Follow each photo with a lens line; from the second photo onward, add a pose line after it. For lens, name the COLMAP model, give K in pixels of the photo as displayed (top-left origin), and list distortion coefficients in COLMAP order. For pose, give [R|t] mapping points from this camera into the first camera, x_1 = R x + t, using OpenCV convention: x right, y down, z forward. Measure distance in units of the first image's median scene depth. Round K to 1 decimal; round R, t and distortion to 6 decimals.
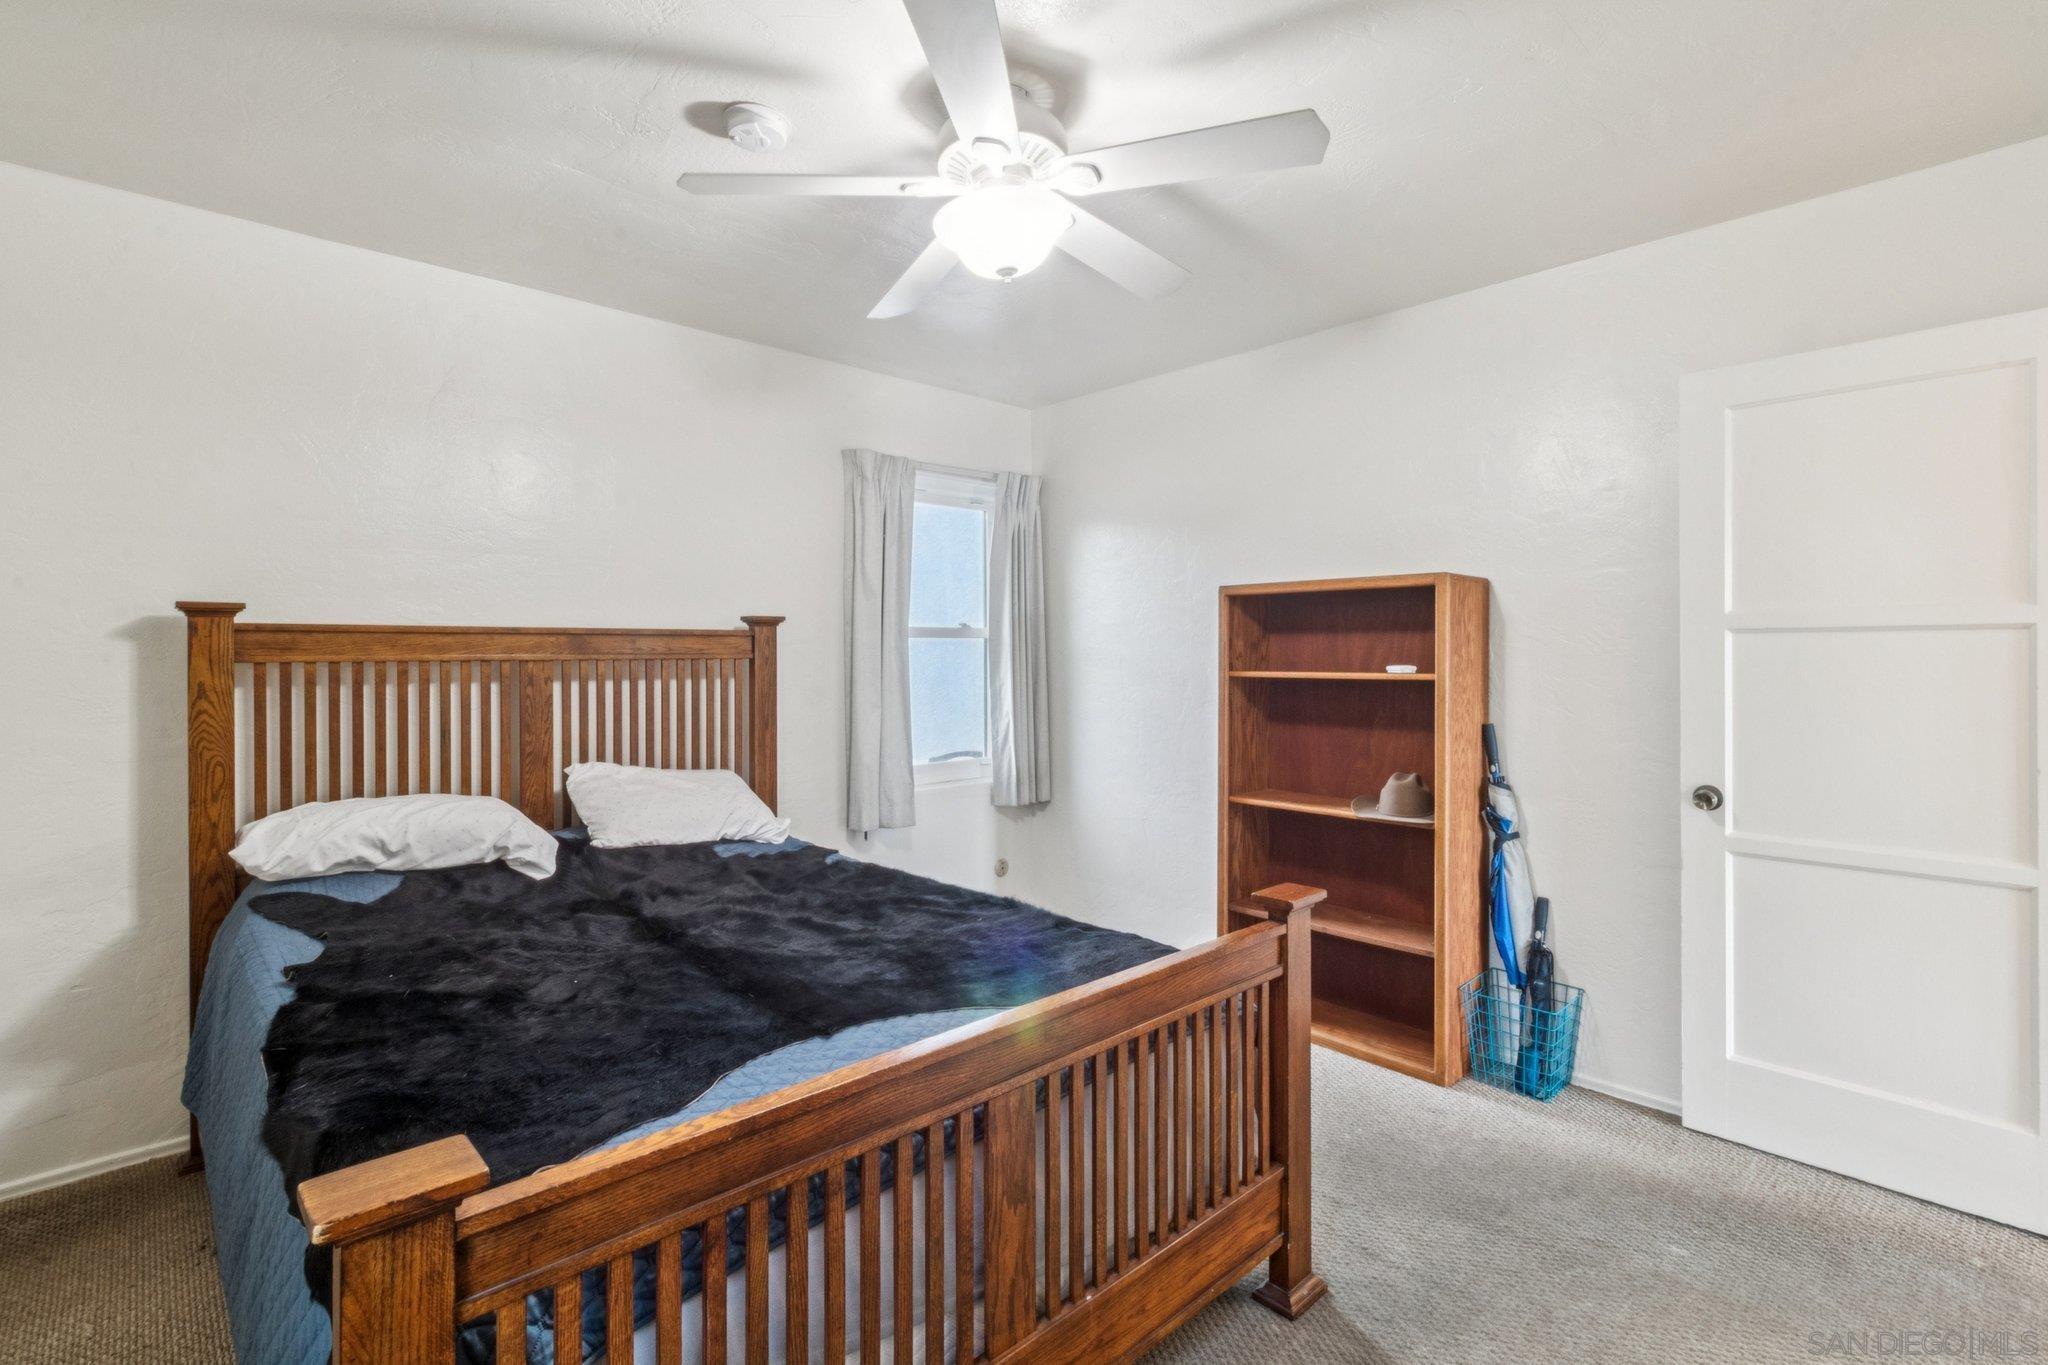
lens RADIAL K [[943.2, 0, 1015.7], [0, 943.2, 660.6], [0, 0, 1]] dist [0.002485, -0.000235]
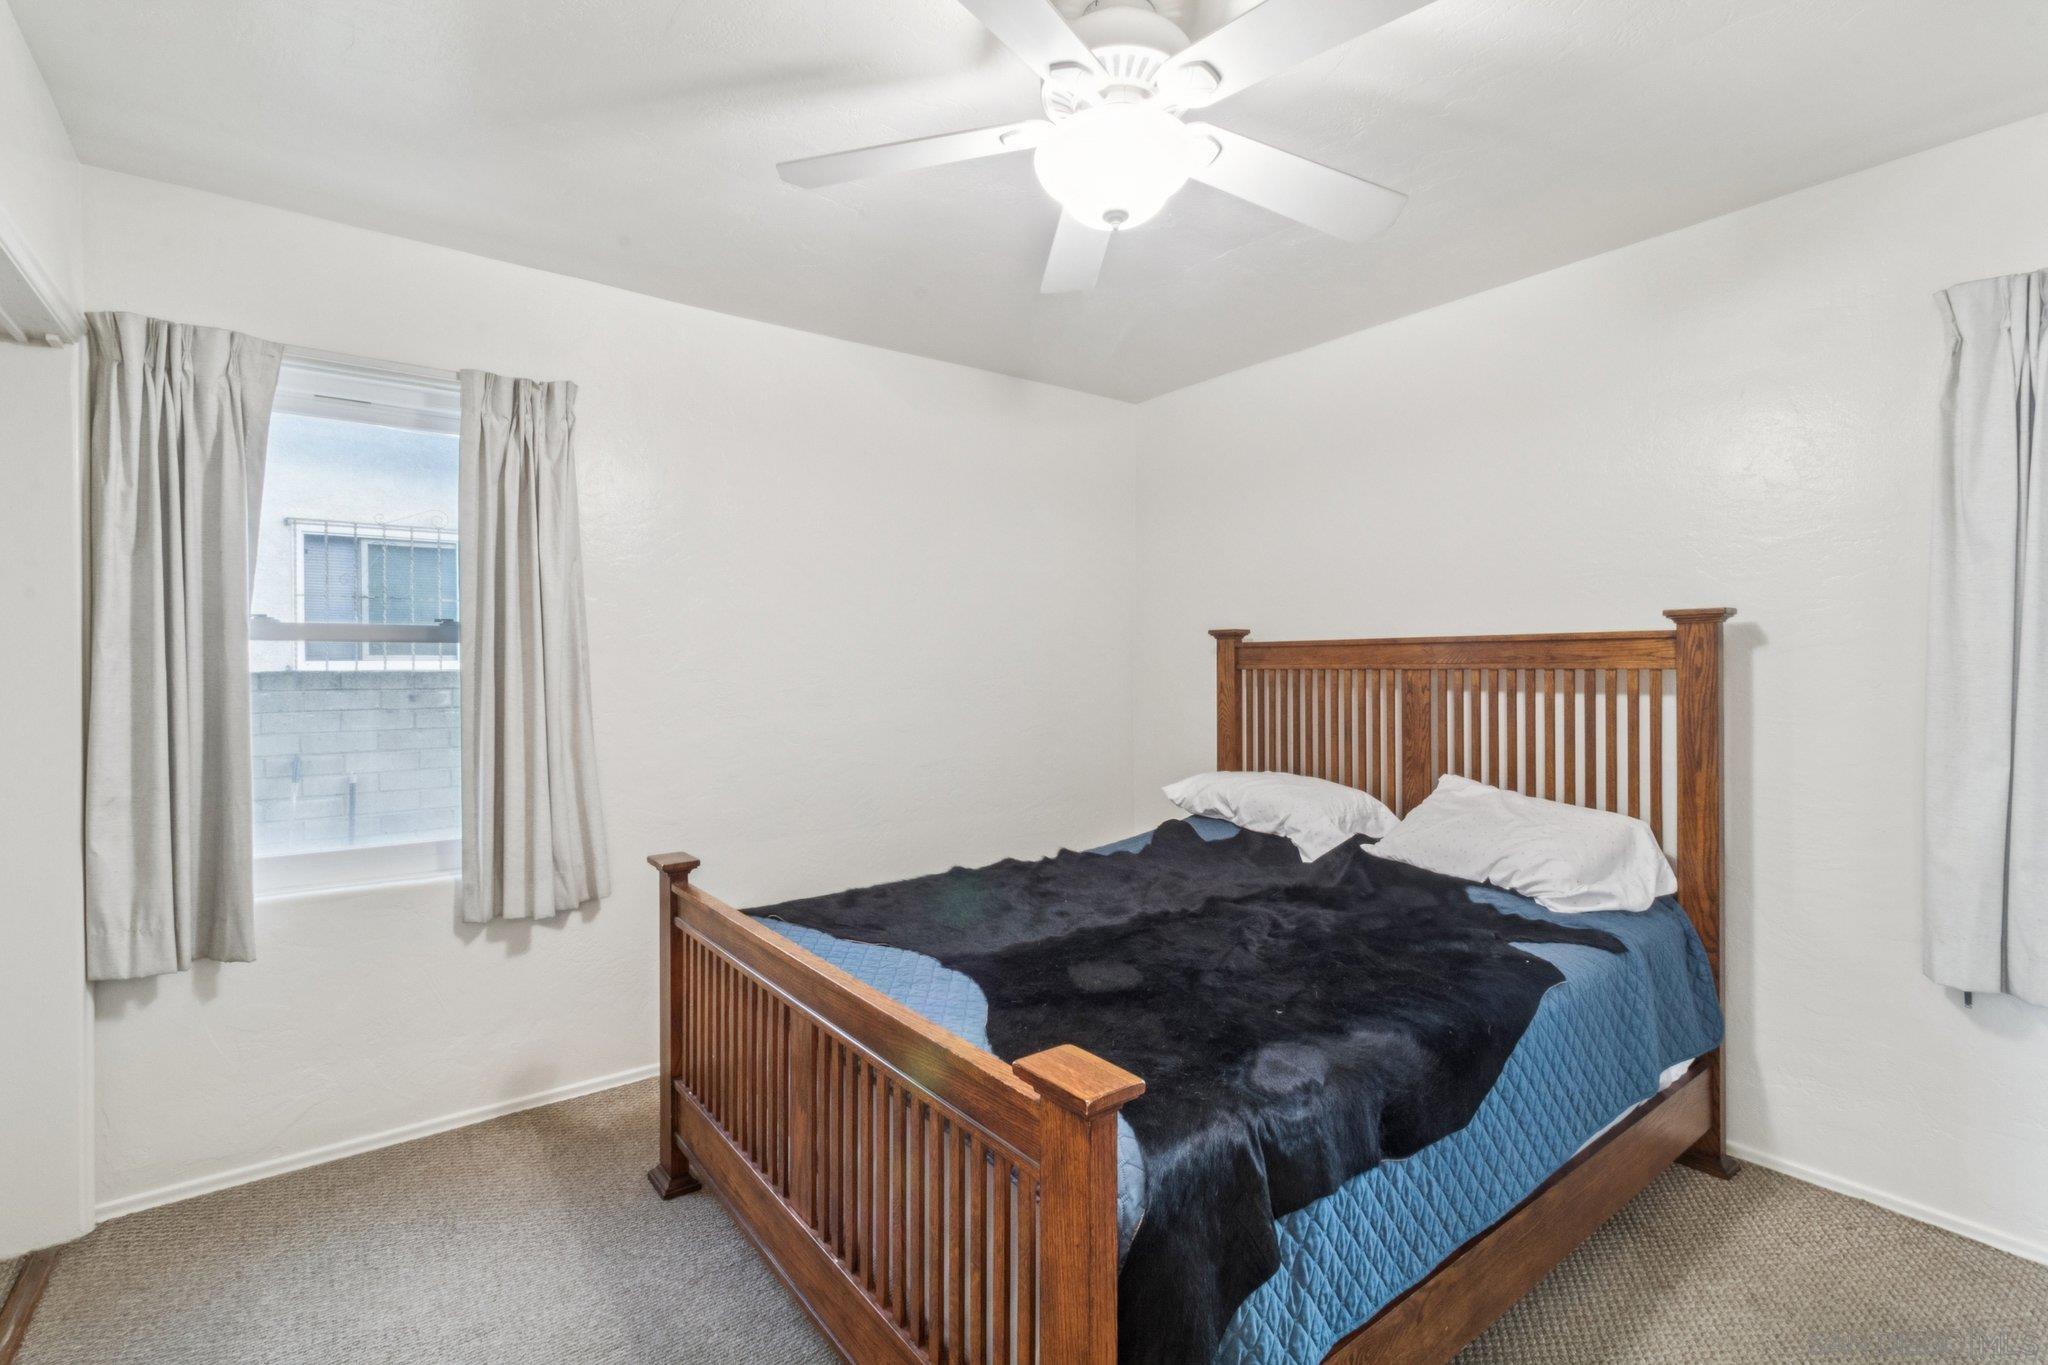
lens RADIAL K [[943.2, 0, 1015.7], [0, 943.2, 660.6], [0, 0, 1]] dist [0.002485, -0.000235]
pose [[-0.113096, -0.002243, -0.993582, 0.580022], [-0.003050, 0.999994, -0.001910, -0.006331], [0.993579, 0.002814, -0.113102, 0.682492]]
